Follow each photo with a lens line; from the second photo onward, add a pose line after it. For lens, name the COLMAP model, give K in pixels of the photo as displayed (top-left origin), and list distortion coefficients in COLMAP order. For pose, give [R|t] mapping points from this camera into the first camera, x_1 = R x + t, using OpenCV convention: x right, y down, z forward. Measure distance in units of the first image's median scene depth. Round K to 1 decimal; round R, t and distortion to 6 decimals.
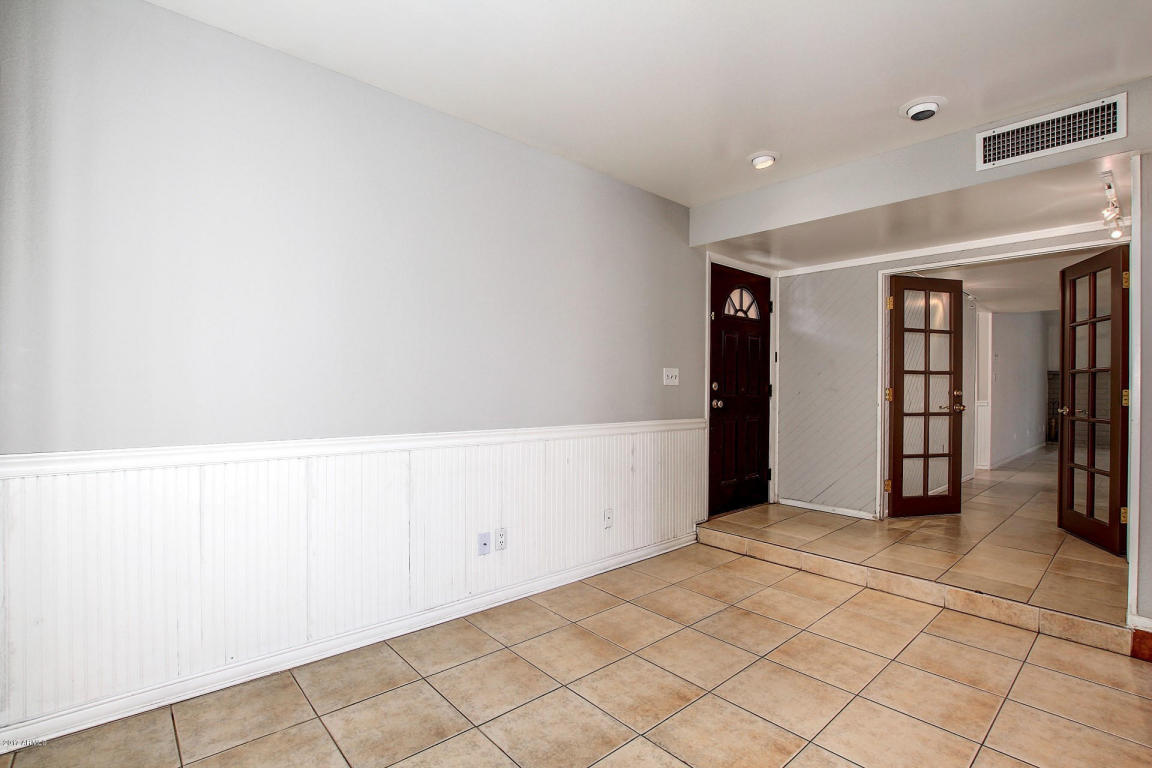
lens RADIAL K [[533.5, 0, 578.4], [0, 533.5, 382.0], [0, 0, 1]] dist [-0.029070, 0.002821]
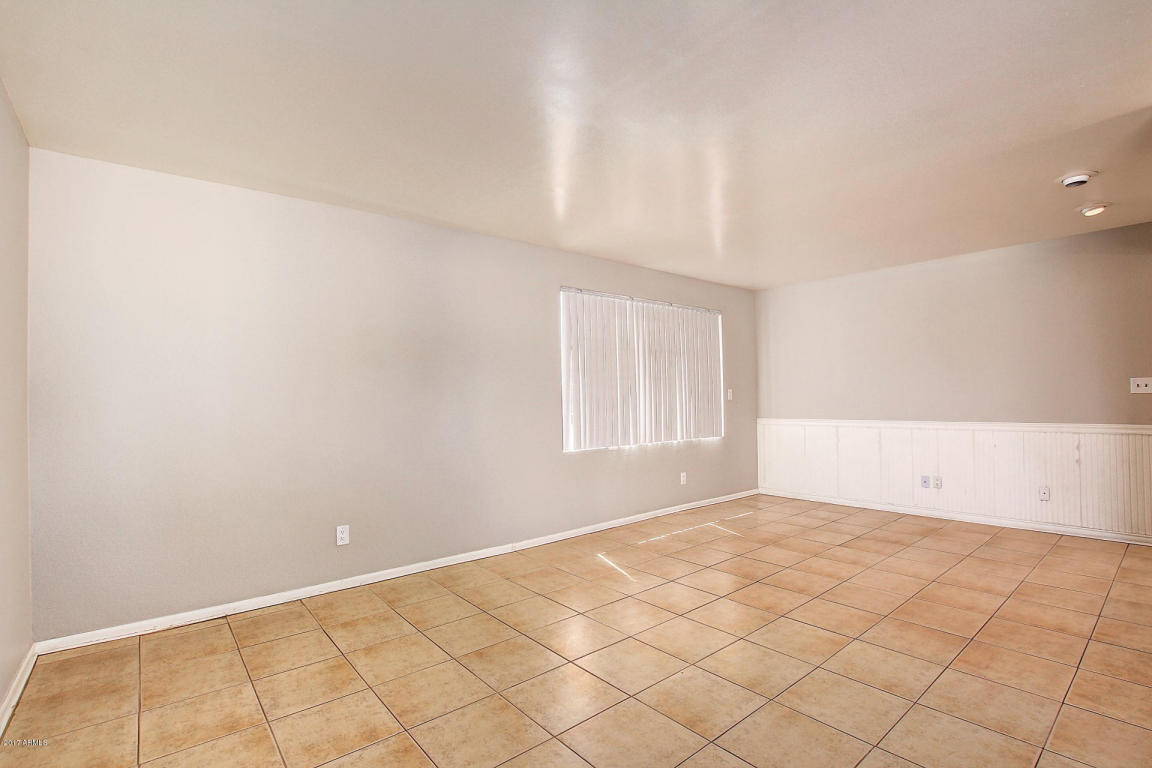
lens RADIAL K [[533.5, 0, 575.7], [0, 533.5, 394.1], [0, 0, 1]] dist [-0.029070, 0.002821]
pose [[-0.036466, -0.018577, -0.999162, 1.743497], [0.026795, 0.999450, -0.019560, -0.002155], [0.998976, -0.027486, -0.035948, -0.160780]]
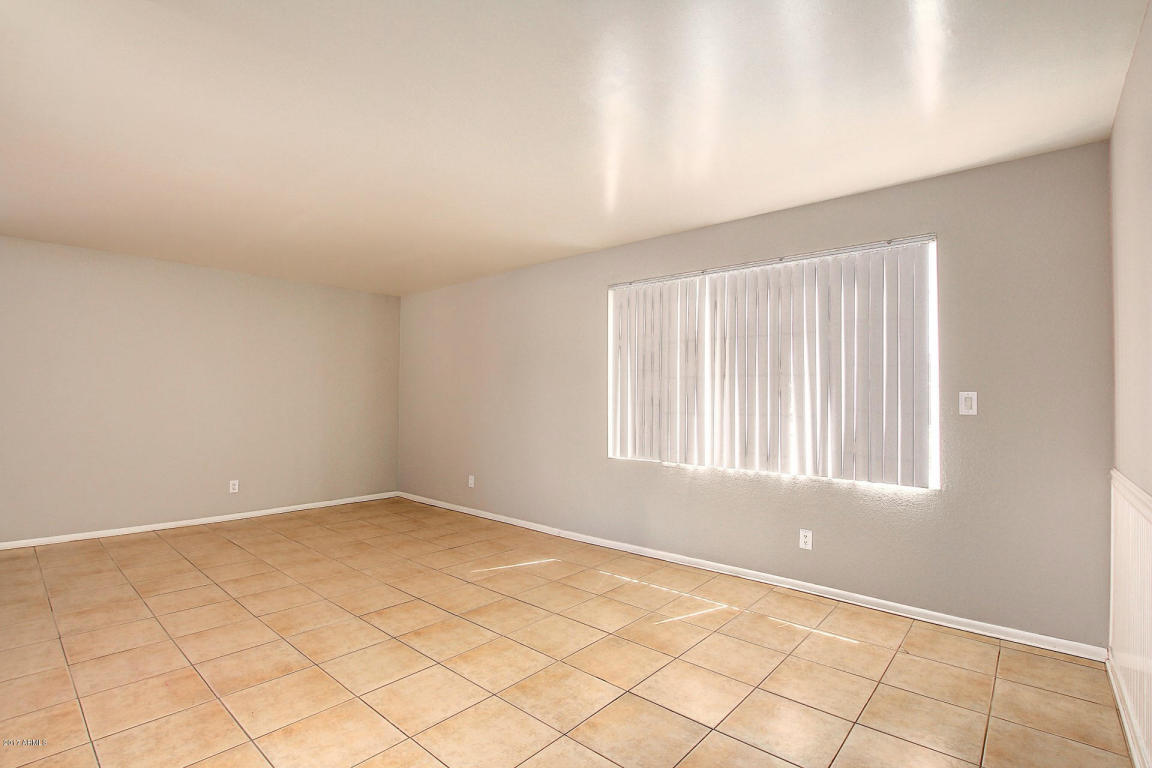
lens RADIAL K [[533.5, 0, 574.4], [0, 533.5, 390.8], [0, 0, 1]] dist [-0.029070, 0.002821]
pose [[-0.992684, -0.024337, -0.118267, 0.358203], [-0.021080, 0.999366, -0.028709, -0.005838], [0.118890, -0.026006, -0.992567, 1.339352]]
